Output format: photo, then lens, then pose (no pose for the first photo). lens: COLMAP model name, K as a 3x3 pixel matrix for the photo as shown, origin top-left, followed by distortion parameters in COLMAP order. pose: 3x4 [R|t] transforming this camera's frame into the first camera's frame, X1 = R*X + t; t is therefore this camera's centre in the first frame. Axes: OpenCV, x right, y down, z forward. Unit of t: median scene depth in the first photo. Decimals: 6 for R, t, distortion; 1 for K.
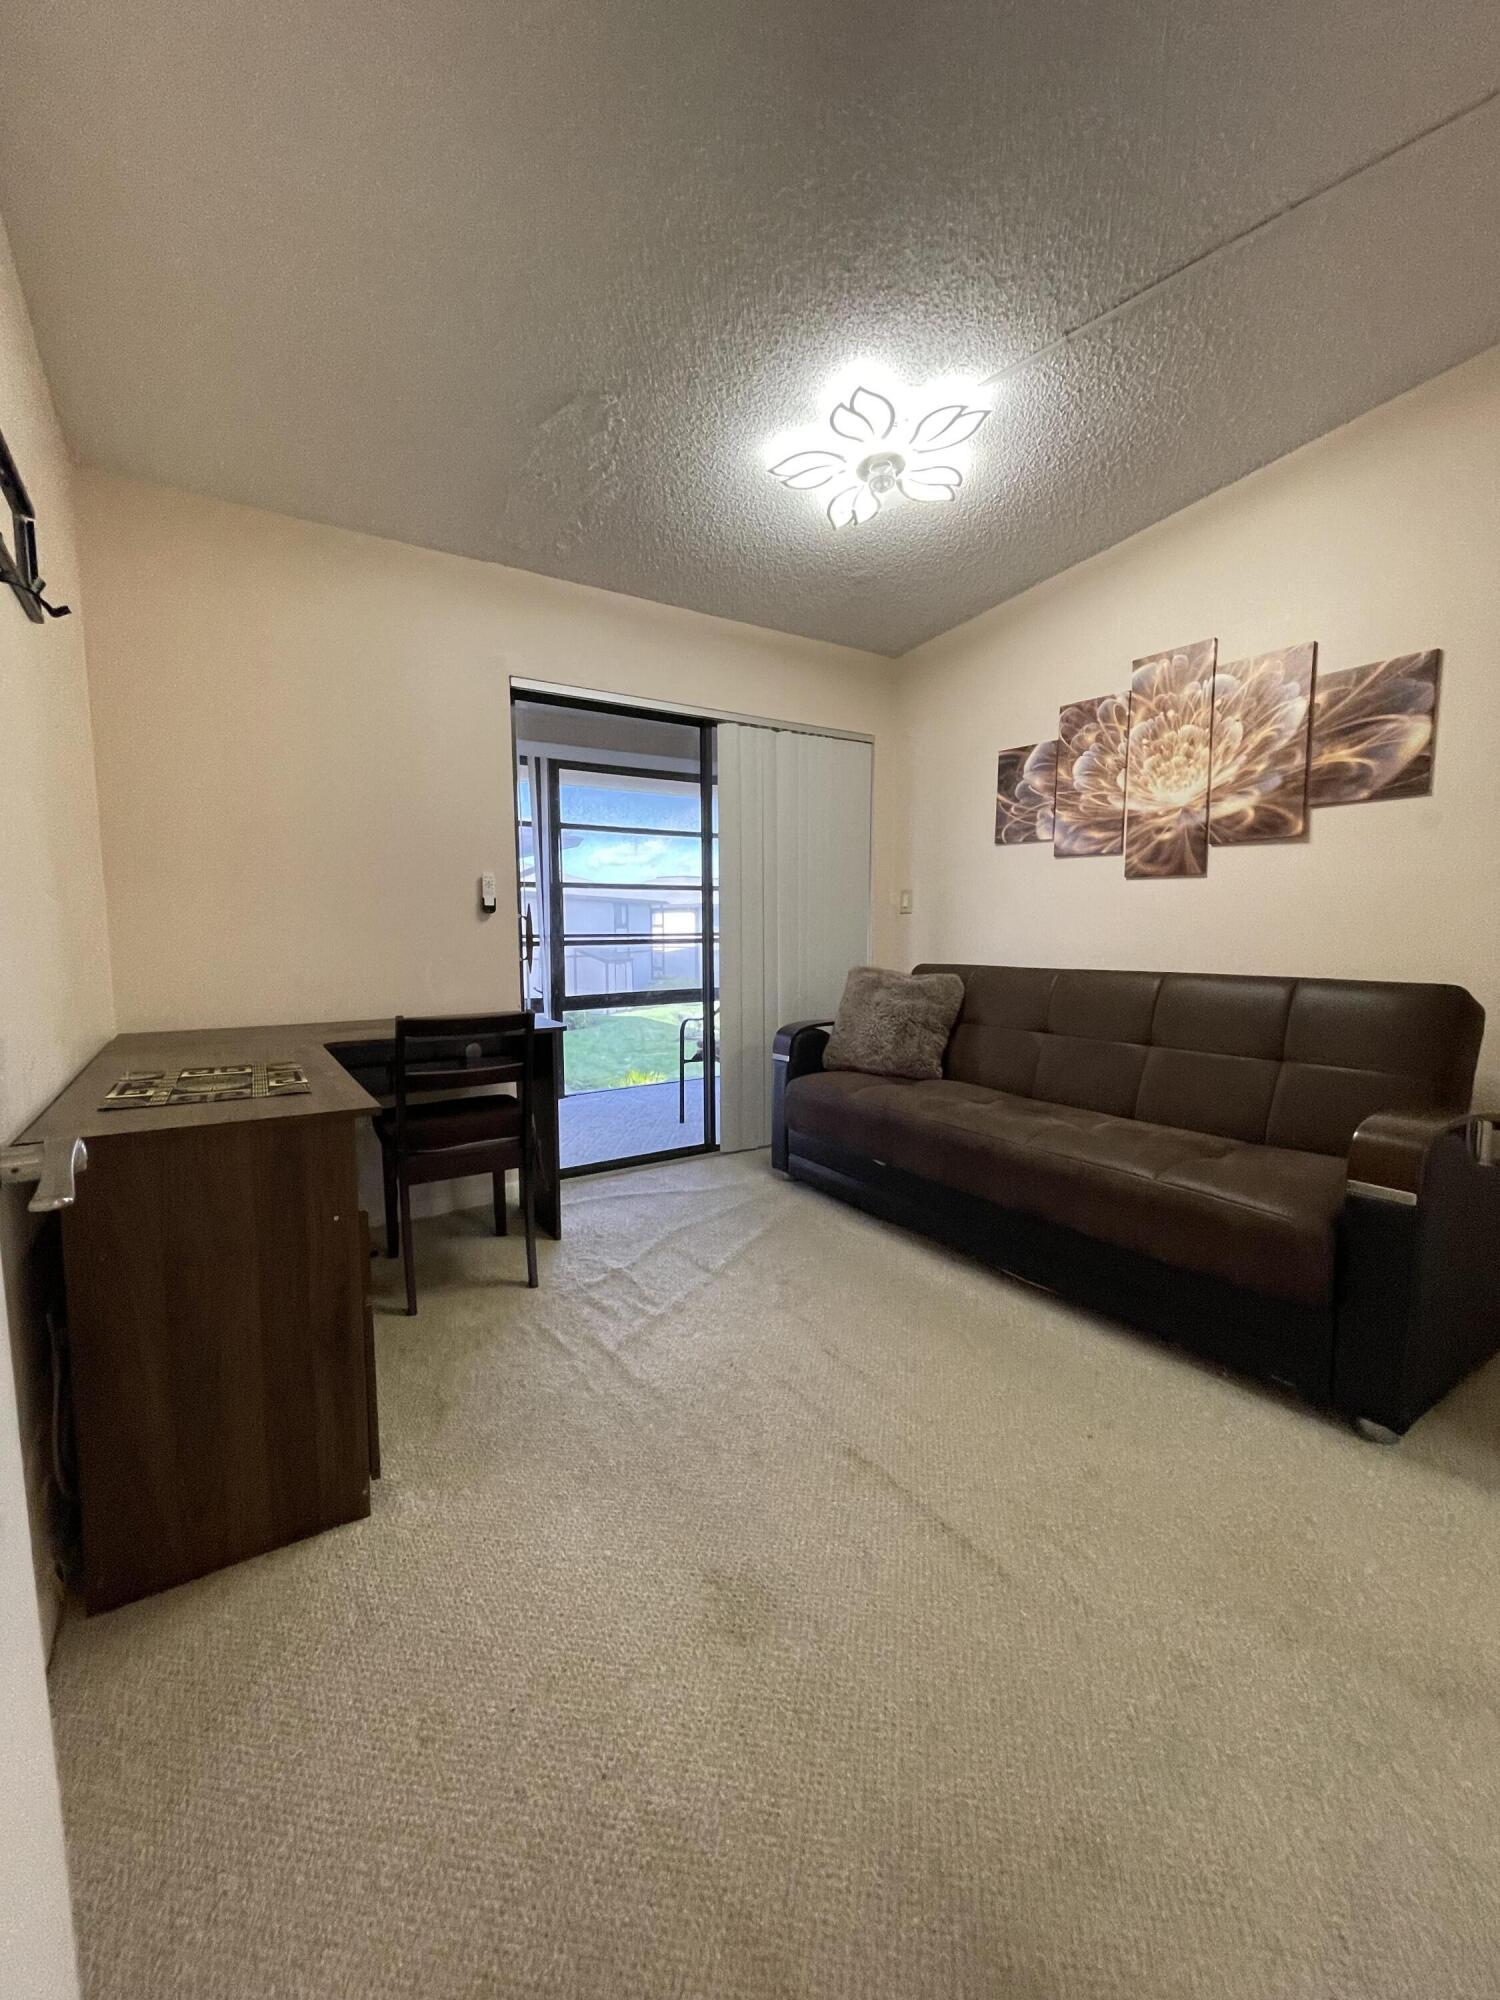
lens RADIAL K [[807.2, 0, 747.1], [0, 807.2, 1003.2], [0, 0, 1]] dist [-0.002266, 0.000034]
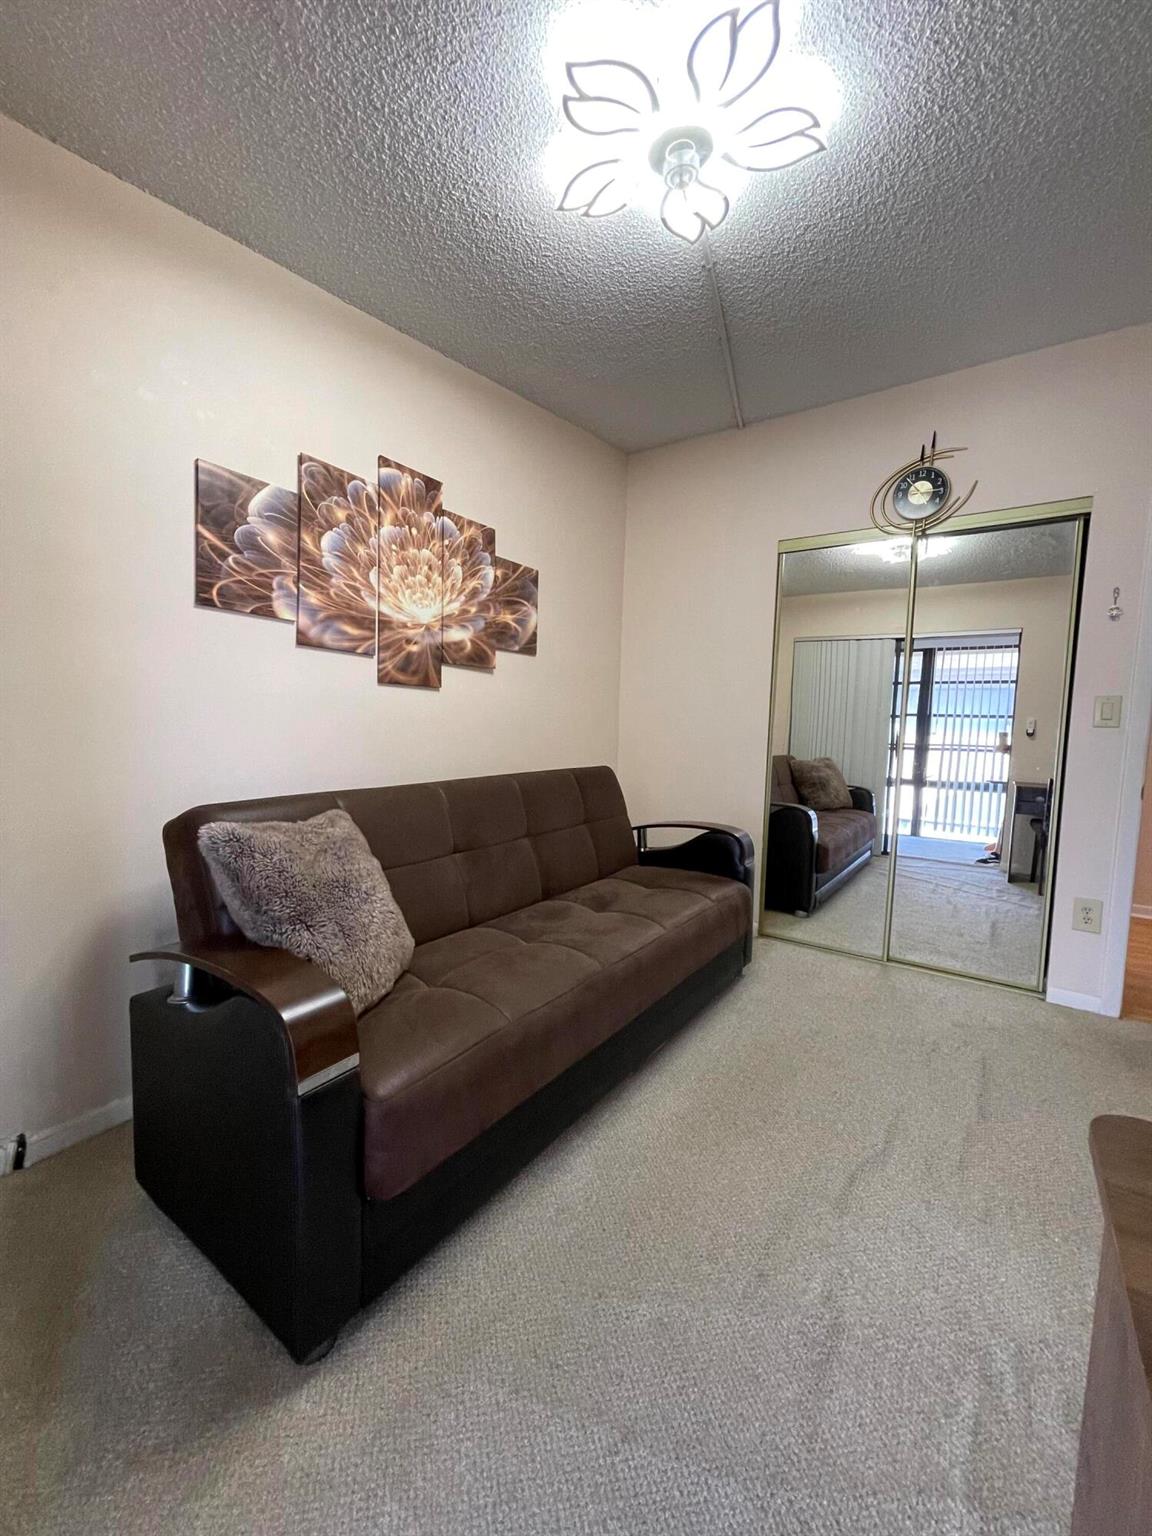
lens RADIAL K [[619.9, 0, 574.9], [0, 619.9, 771.4], [0, 0, 1]] dist [-0.002266, 0.000034]
pose [[-0.347712, -0.078022, 0.934349, -0.313726], [0.062481, 0.992388, 0.106120, -0.118284], [-0.935517, 0.095278, -0.340191, 1.073148]]
